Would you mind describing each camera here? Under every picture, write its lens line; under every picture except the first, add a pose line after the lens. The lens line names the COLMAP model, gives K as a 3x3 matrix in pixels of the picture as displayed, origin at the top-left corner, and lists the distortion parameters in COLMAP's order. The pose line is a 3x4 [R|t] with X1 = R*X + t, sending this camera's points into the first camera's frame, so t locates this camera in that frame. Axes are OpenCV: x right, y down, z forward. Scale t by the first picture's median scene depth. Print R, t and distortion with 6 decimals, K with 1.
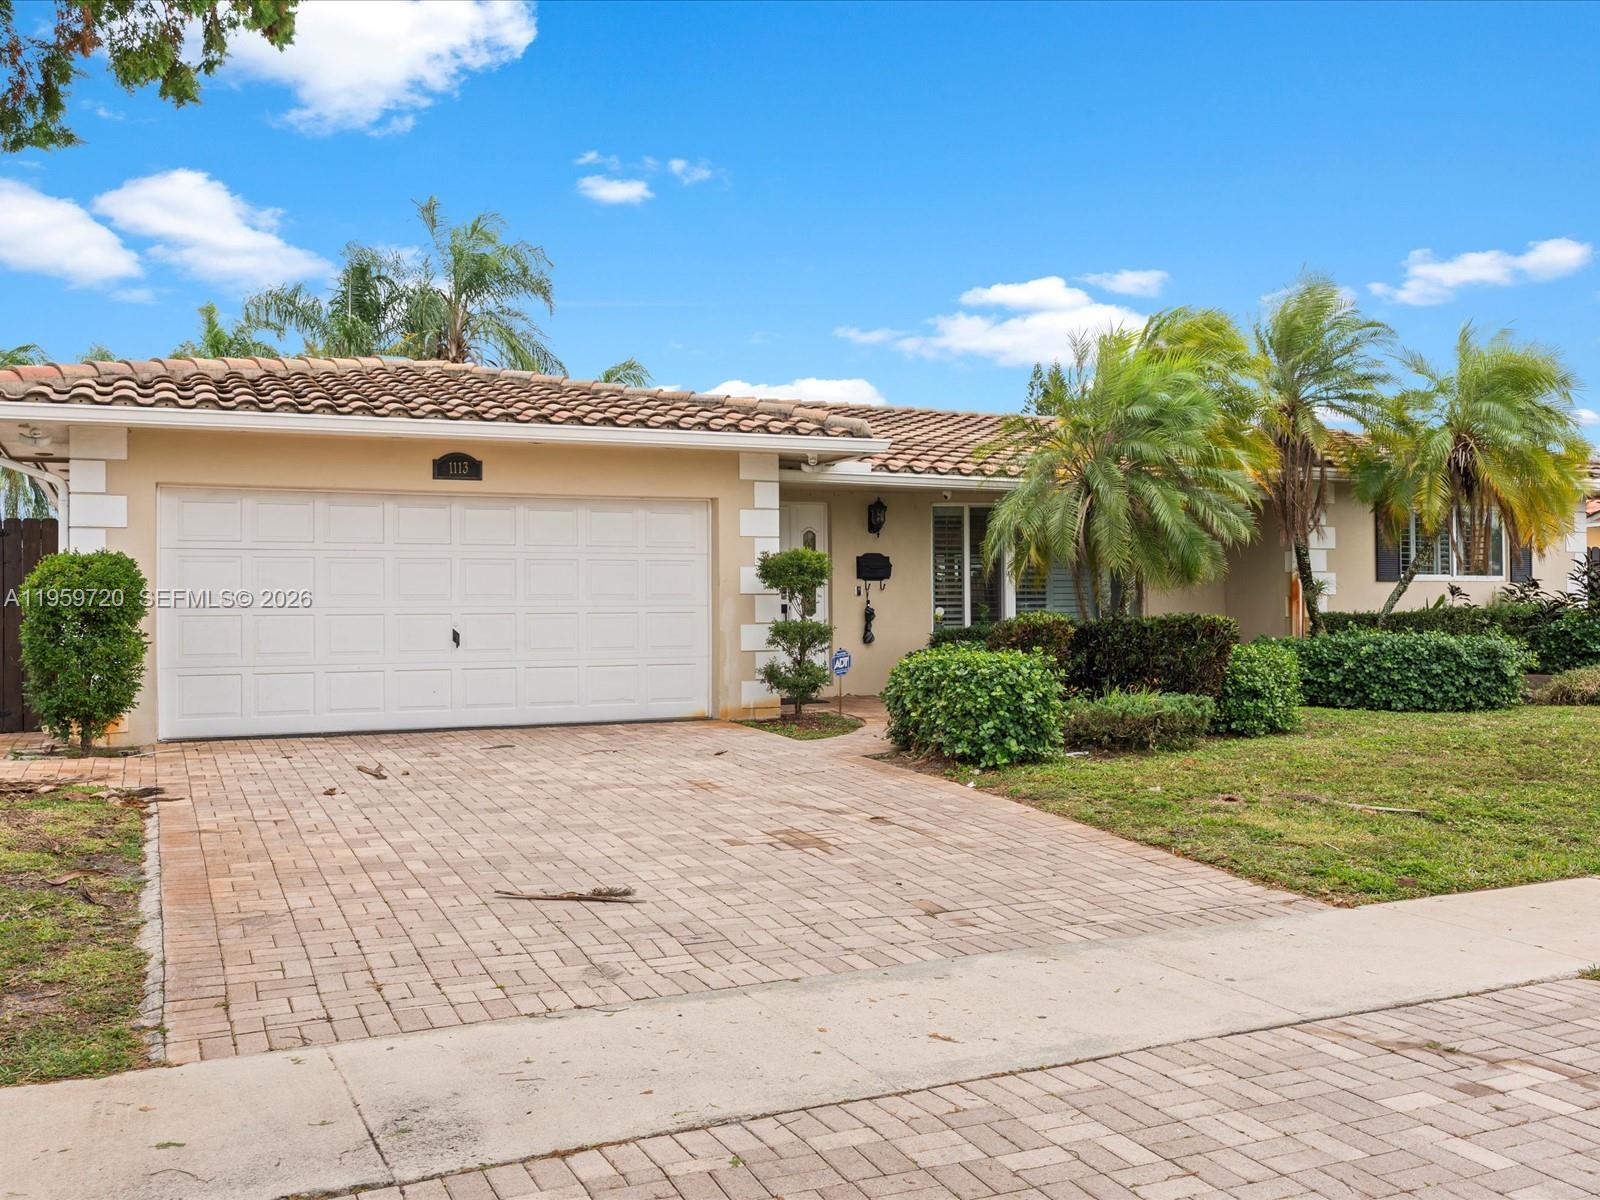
lens RADIAL K [[1390.6, 0, 801.7], [0, 1390.6, 596.0], [0, 0, 1]] dist [-0.007109, -0.002044]
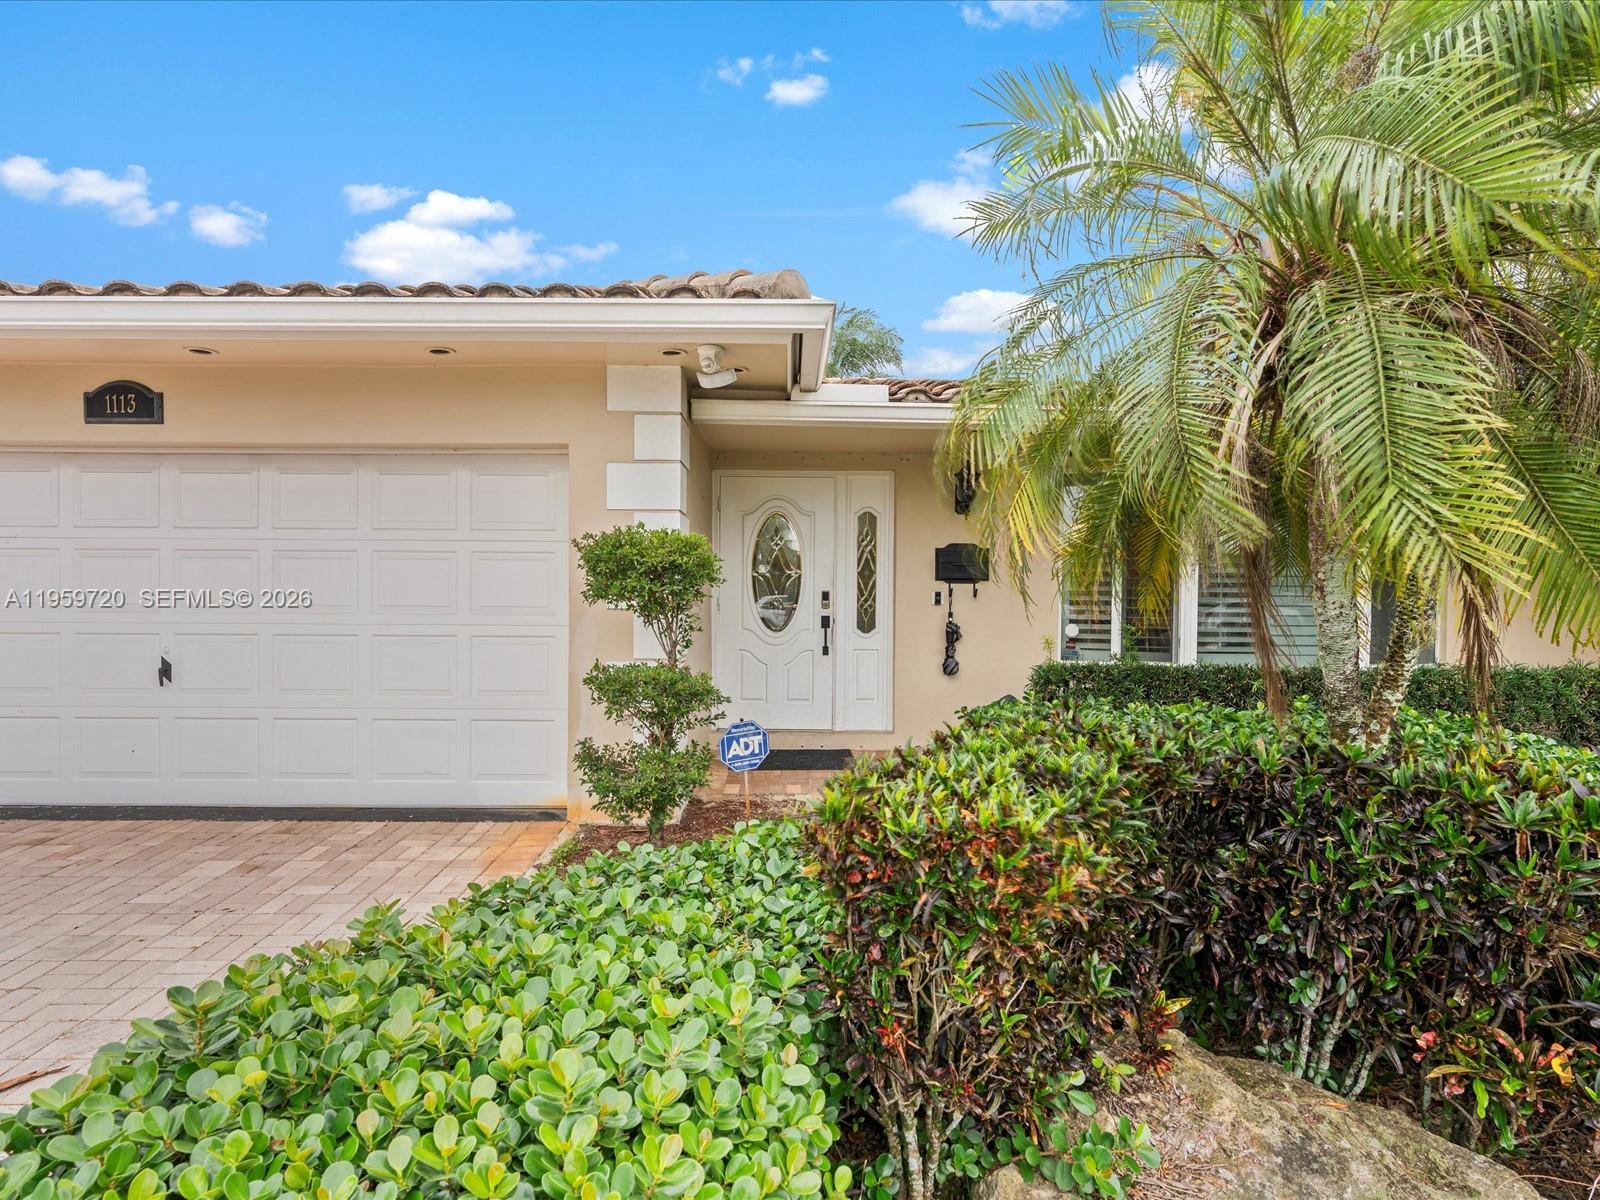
lens RADIAL K [[820.5, 0, 800.1], [0, 820.5, 594.7], [0, 0, 1]] dist [-0.012782, -0.000235]
pose [[0.916872, 0.015726, -0.398870, 0.168627], [-0.009308, 0.999794, 0.018022, -0.014474], [0.399072, -0.012811, 0.916830, 0.725532]]
